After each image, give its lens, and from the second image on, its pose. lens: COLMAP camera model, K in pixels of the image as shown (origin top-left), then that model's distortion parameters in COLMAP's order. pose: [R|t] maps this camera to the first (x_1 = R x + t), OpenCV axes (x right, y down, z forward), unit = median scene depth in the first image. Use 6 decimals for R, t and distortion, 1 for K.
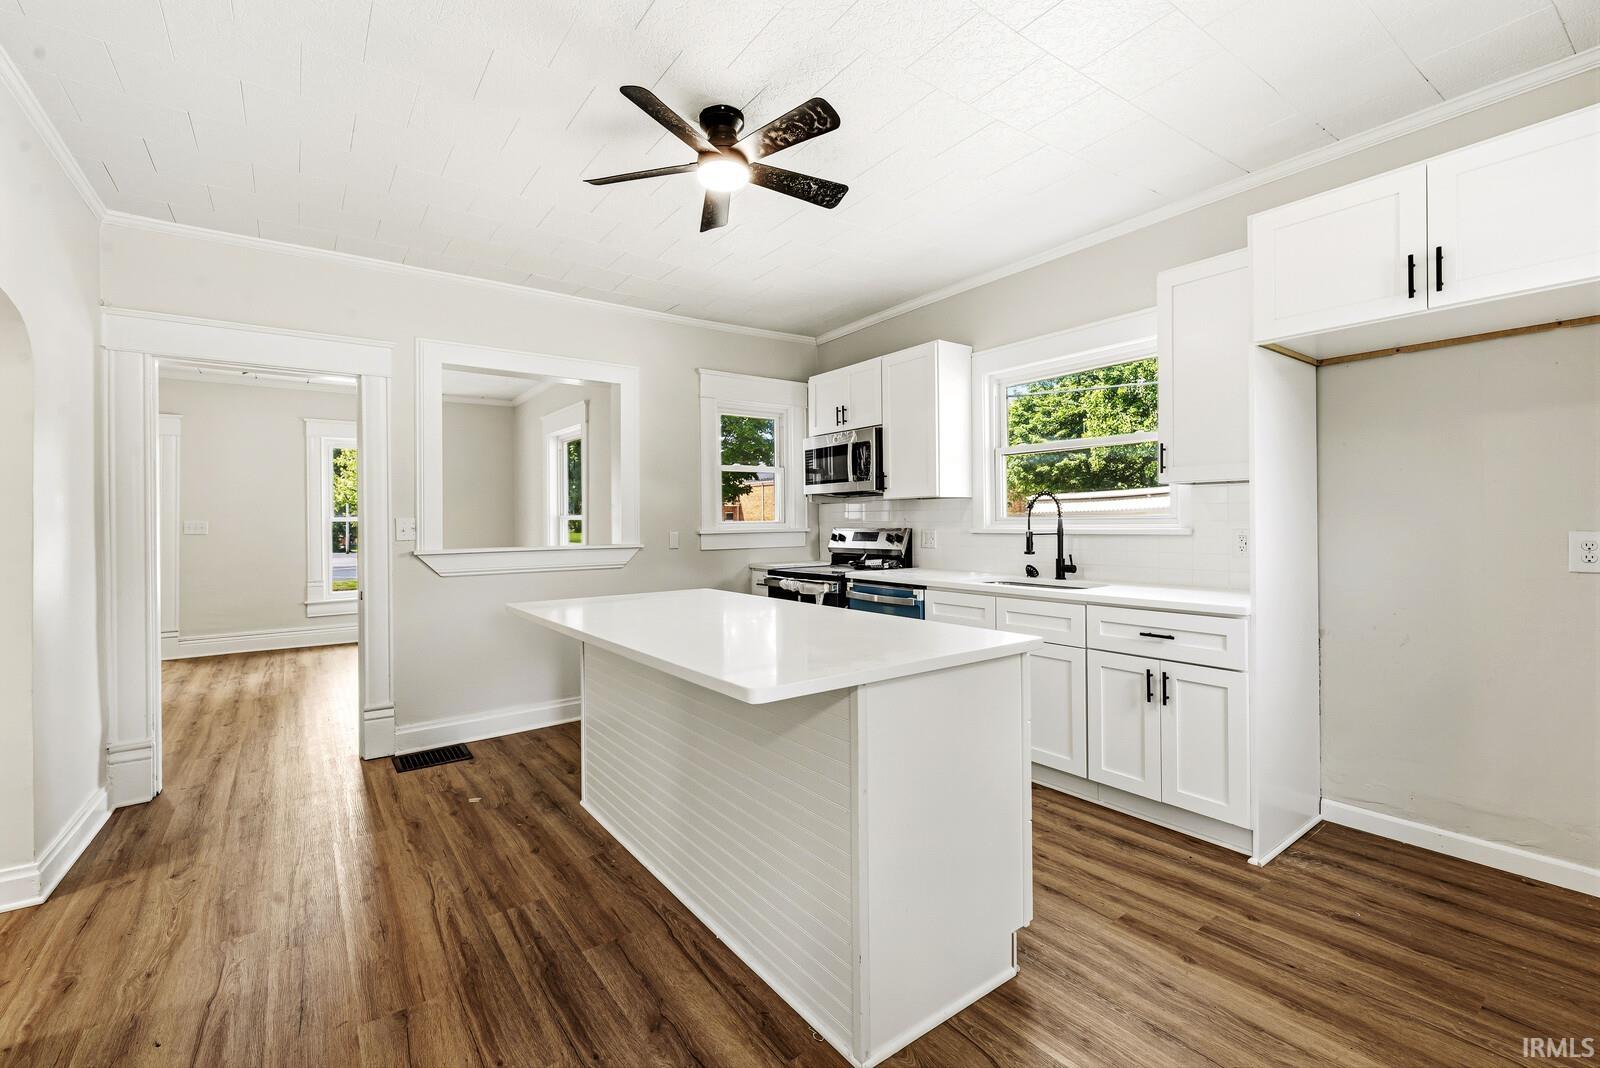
lens RADIAL K [[692.8, 0, 802.1], [0, 692.8, 516.4], [0, 0, 1]] dist [-0.001125, -0.000093]
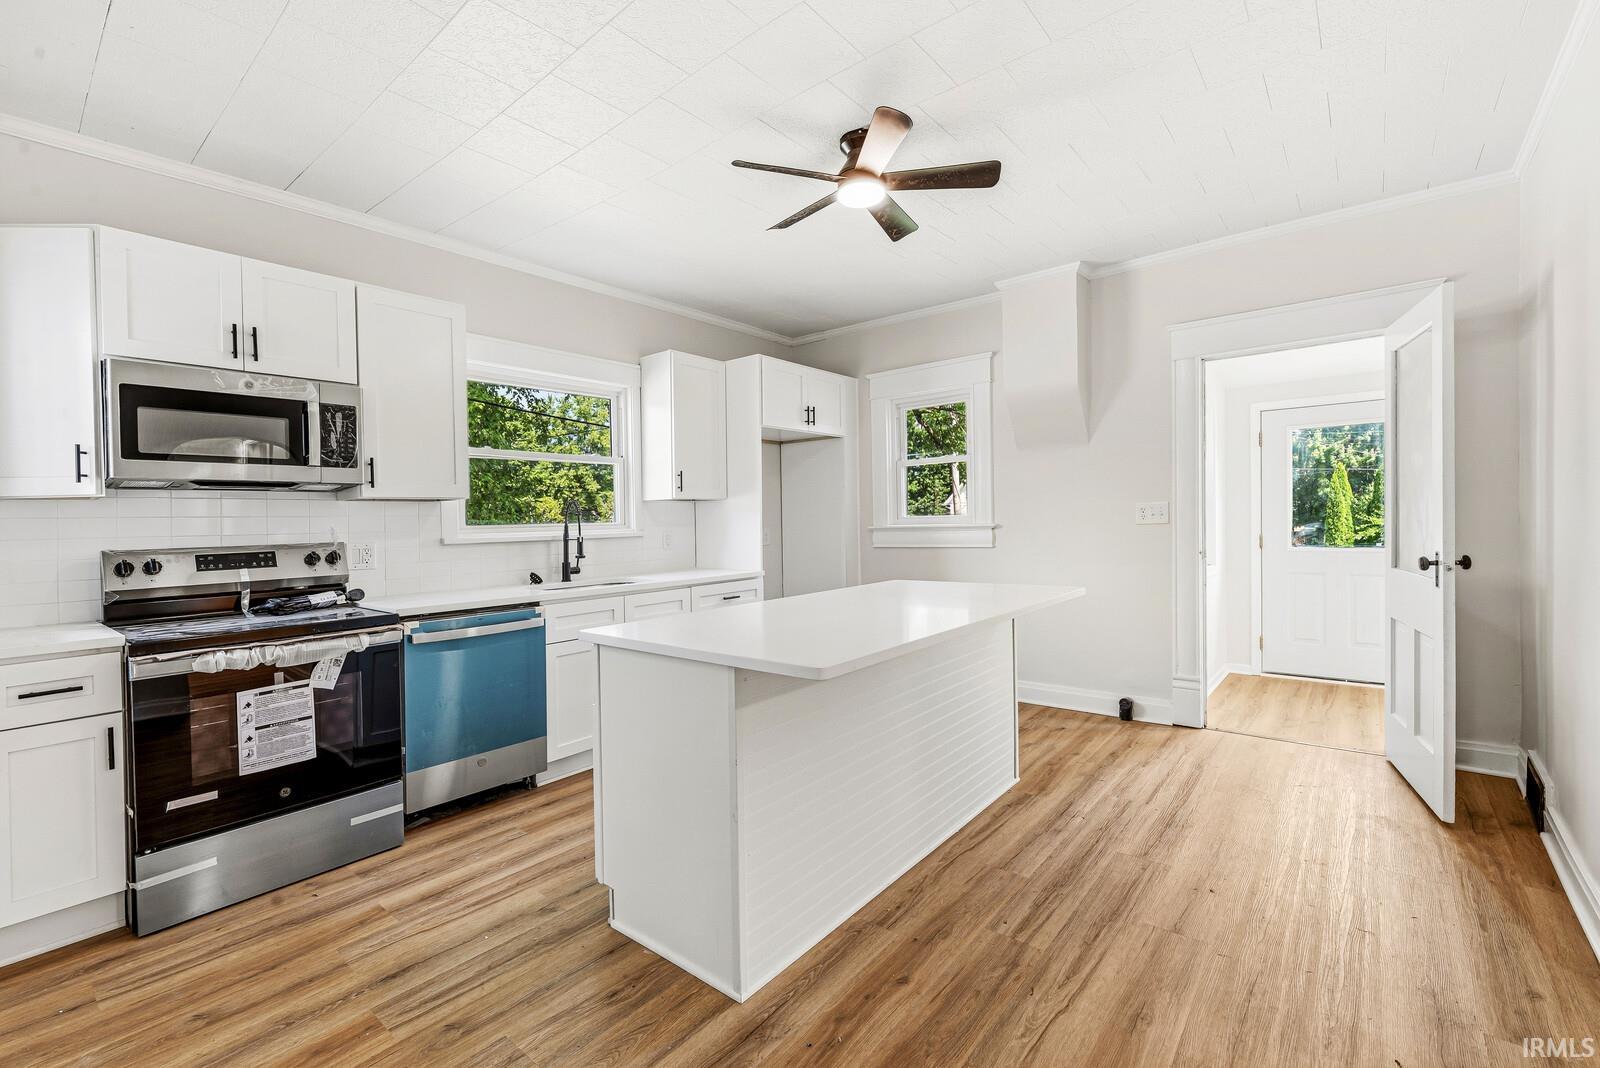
lens RADIAL K [[692.8, 0, 802.1], [0, 692.8, 516.4], [0, 0, 1]] dist [-0.001125, -0.000093]
pose [[-0.252115, 0.025322, 0.967366, -1.093283], [0.025765, 0.999479, -0.019447, 0.029398], [-0.967354, 0.020021, -0.252636, 1.324690]]
